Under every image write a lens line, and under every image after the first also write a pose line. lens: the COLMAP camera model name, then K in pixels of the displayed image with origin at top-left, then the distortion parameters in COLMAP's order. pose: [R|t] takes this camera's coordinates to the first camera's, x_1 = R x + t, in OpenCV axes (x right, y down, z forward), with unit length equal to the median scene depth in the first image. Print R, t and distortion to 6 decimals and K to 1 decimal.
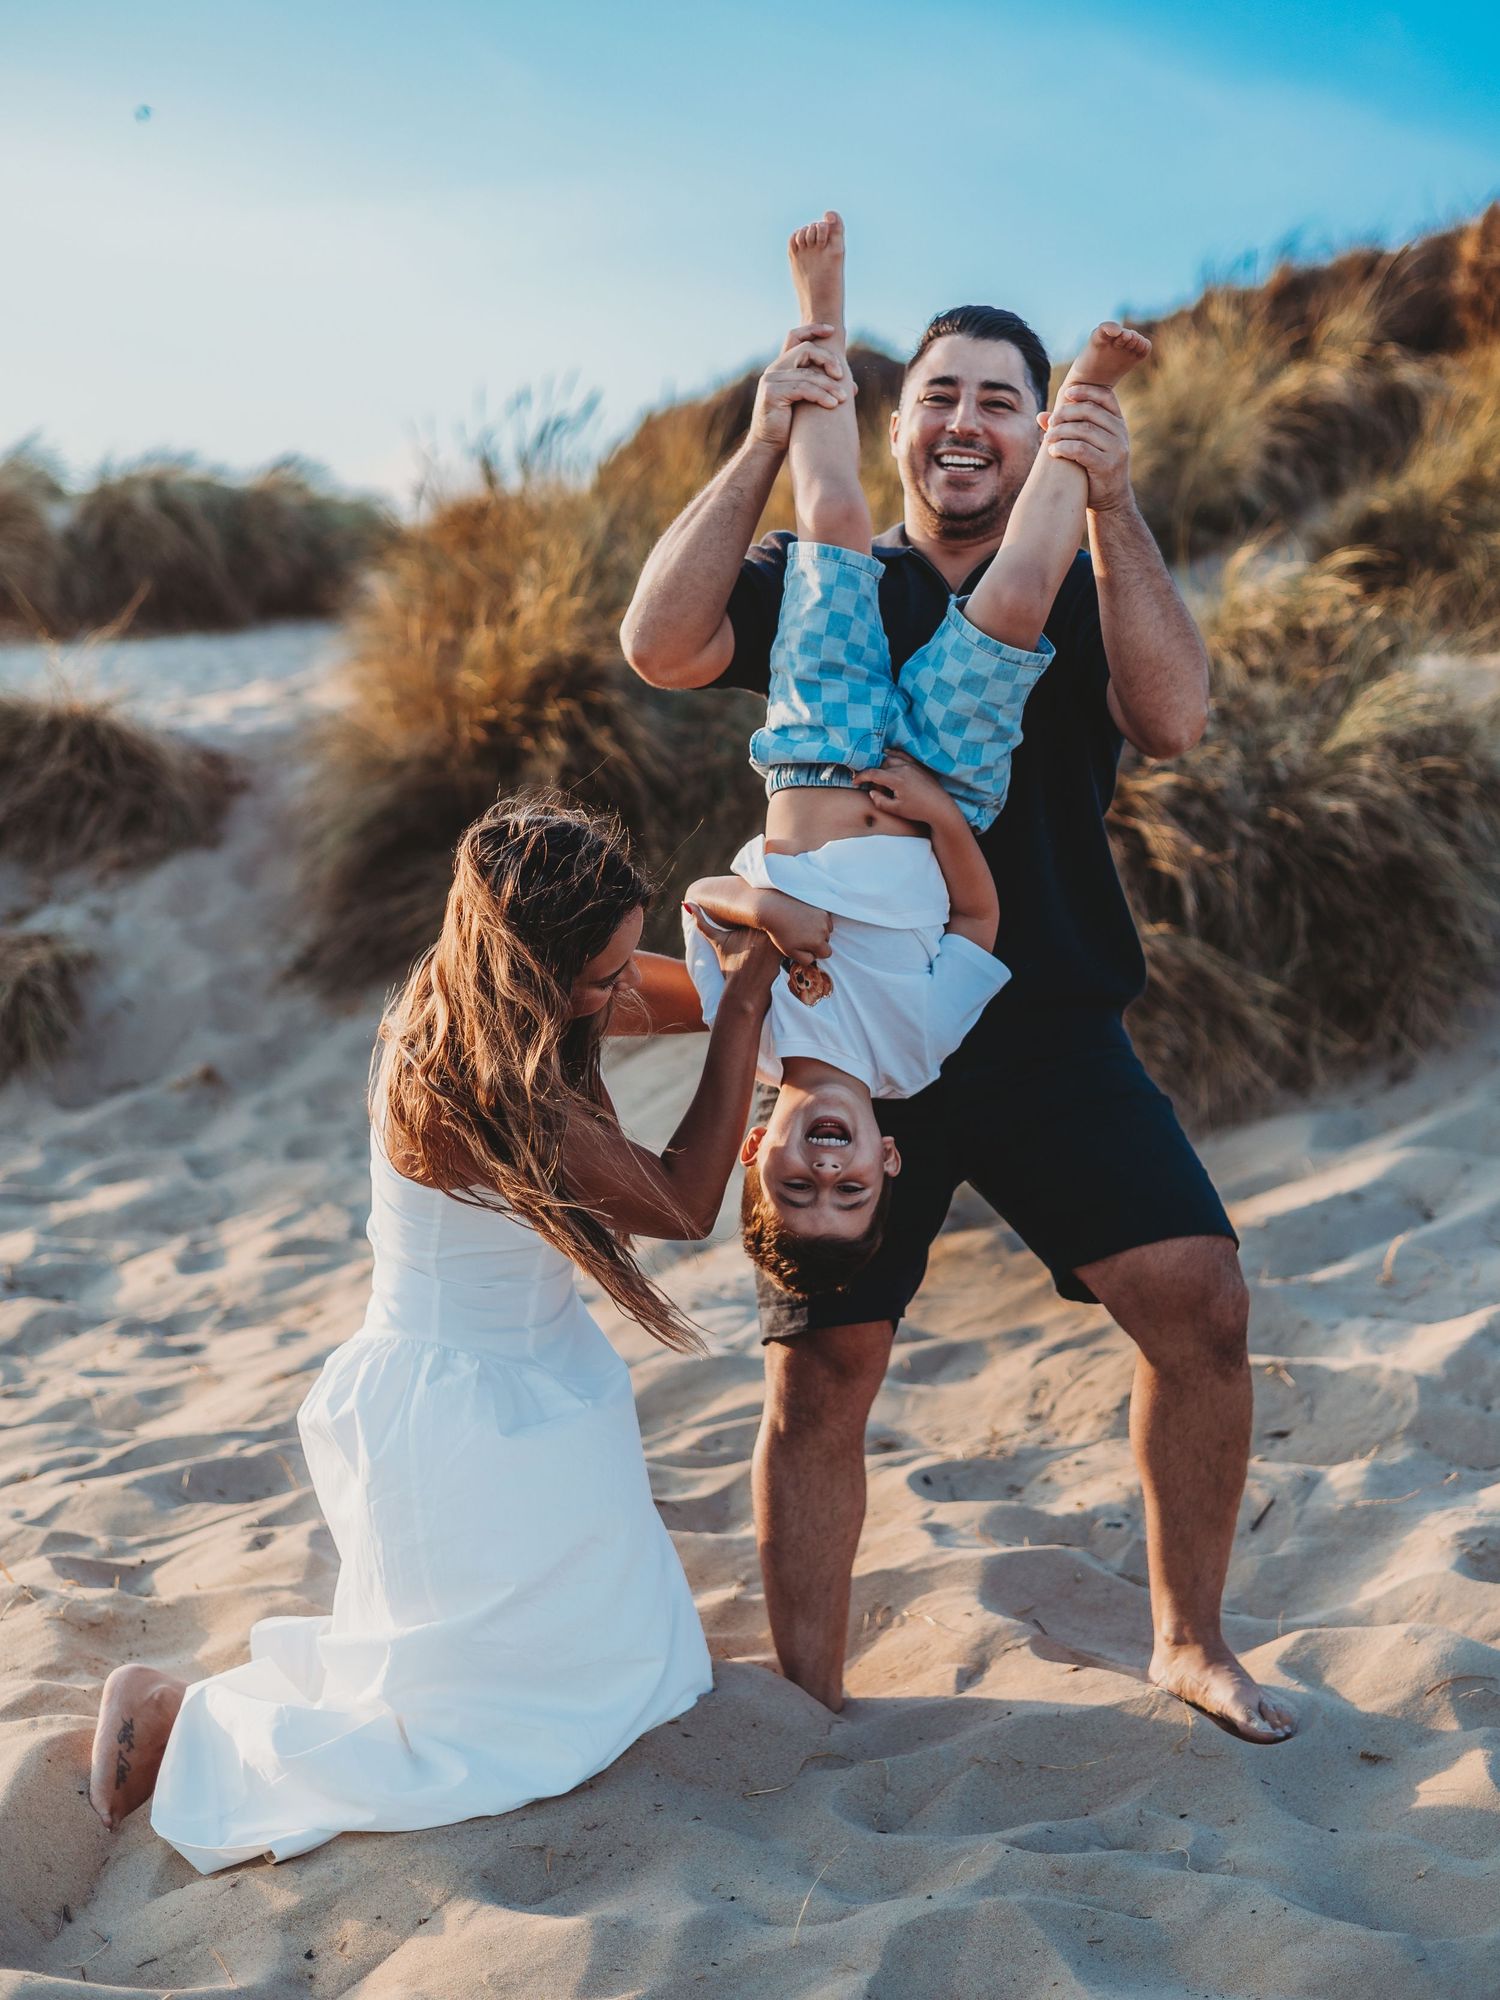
lens RADIAL K [[2746.6, 0, 752.3], [0, 2746.6, 998.8], [0, 0, 1]] dist [0.038138, 0.000000]
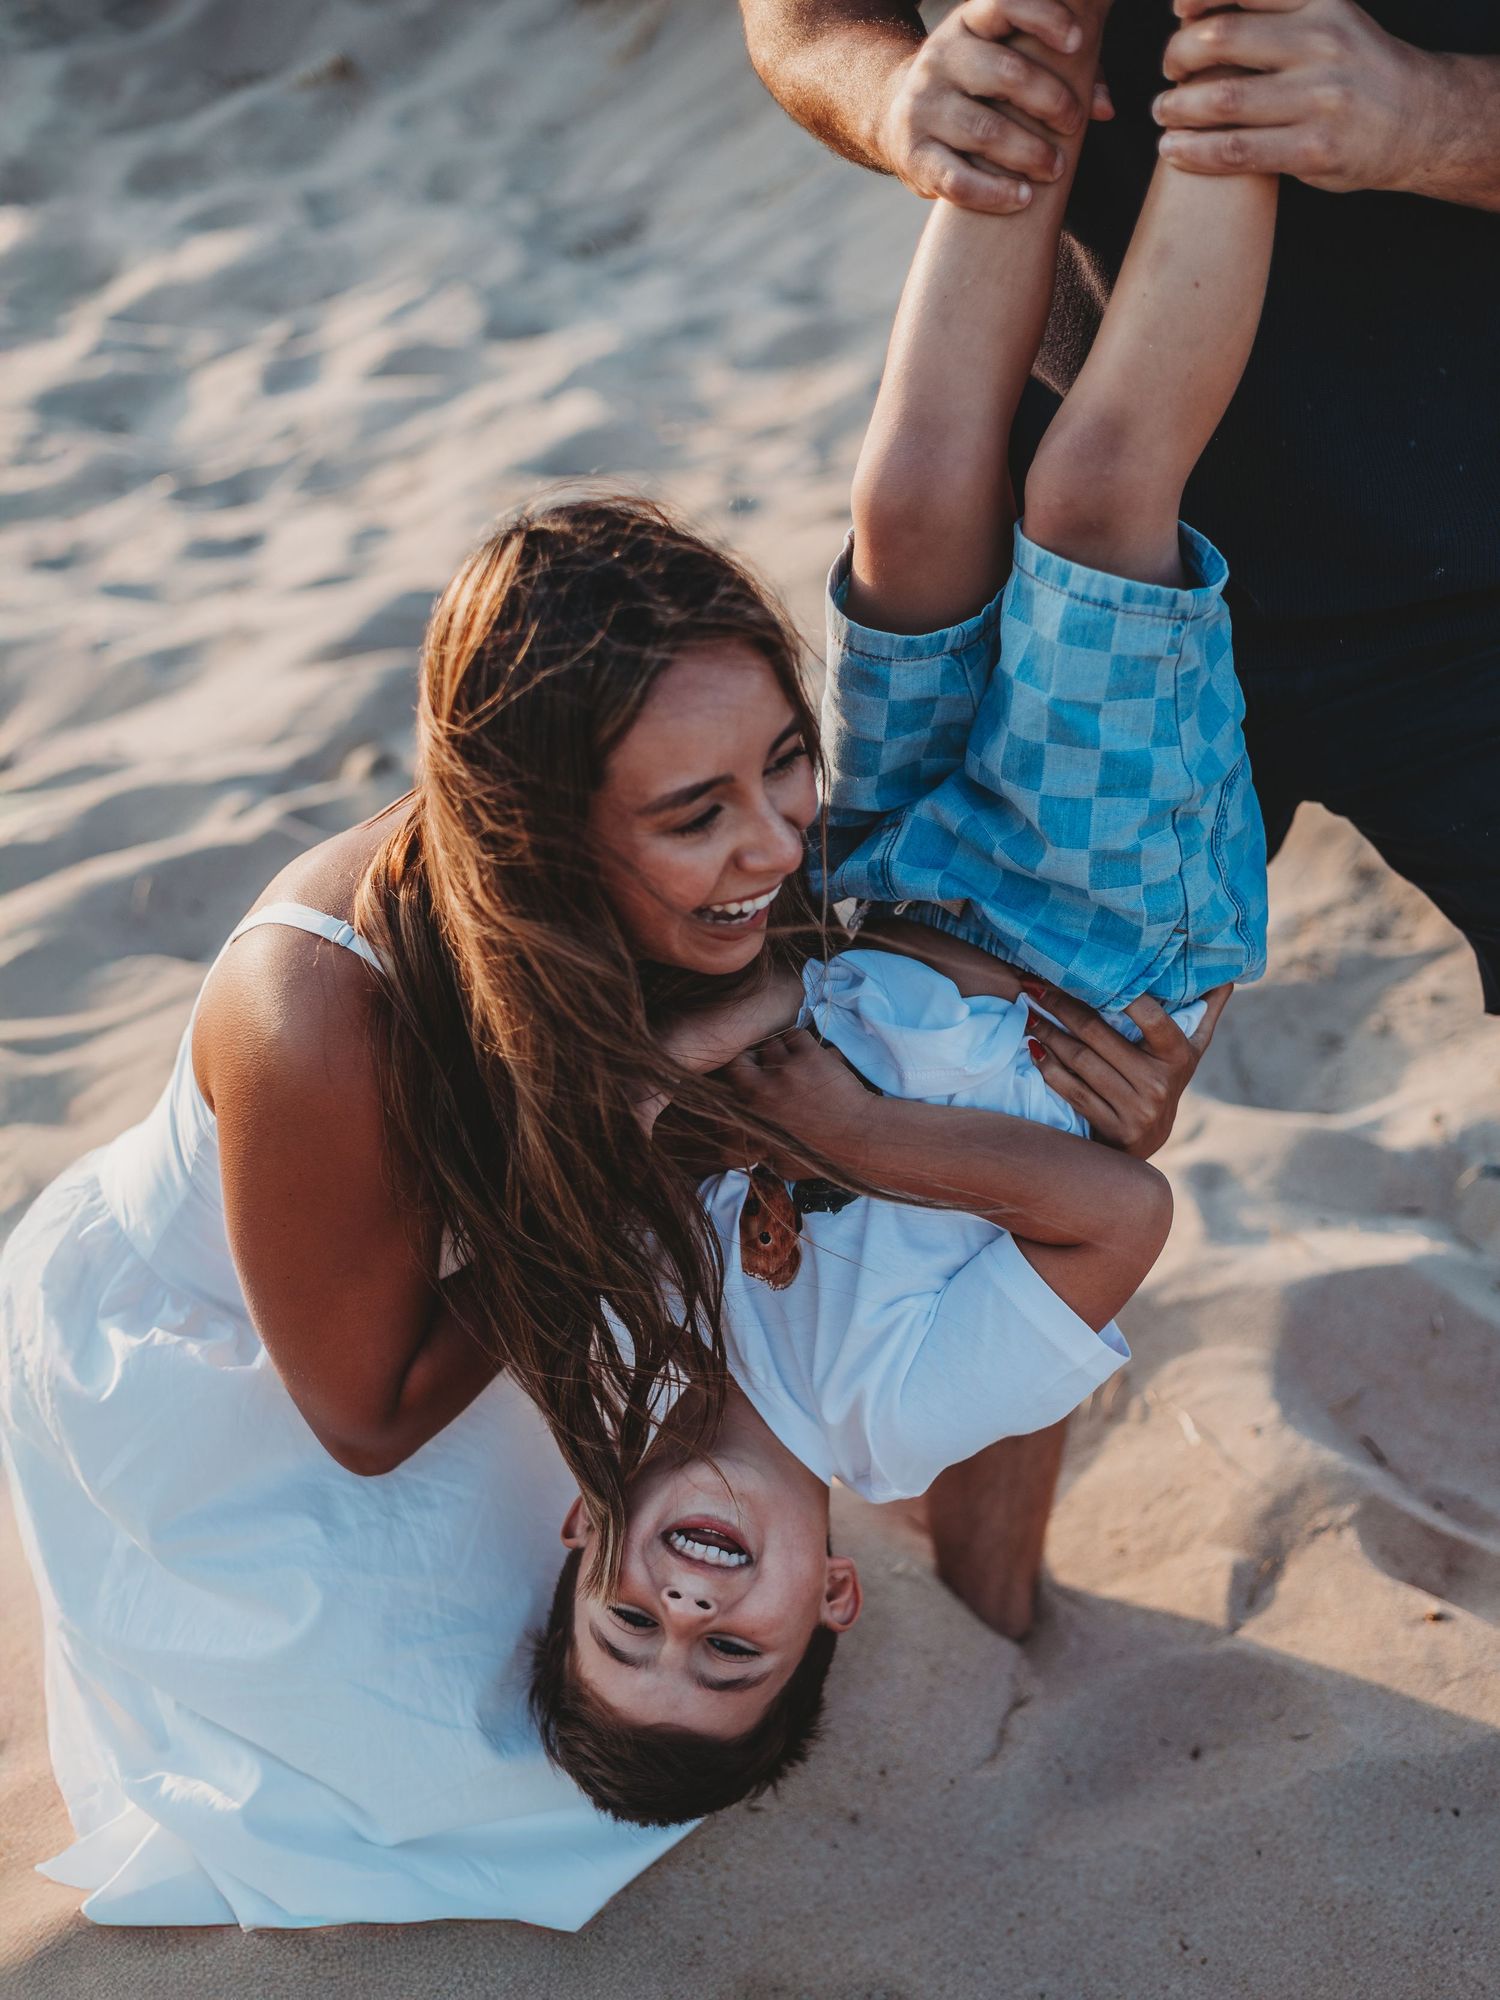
lens RADIAL K [[2746.6, 0, 743.1], [0, 2746.6, 1002.2], [0, 0, 1]] dist [0.038138, 0.000000]
pose [[0.995416, 0.040201, -0.086782, 0.012387], [-0.004051, 0.924279, 0.381697, -0.077436], [0.095556, -0.379595, 0.920205, 0.381818]]
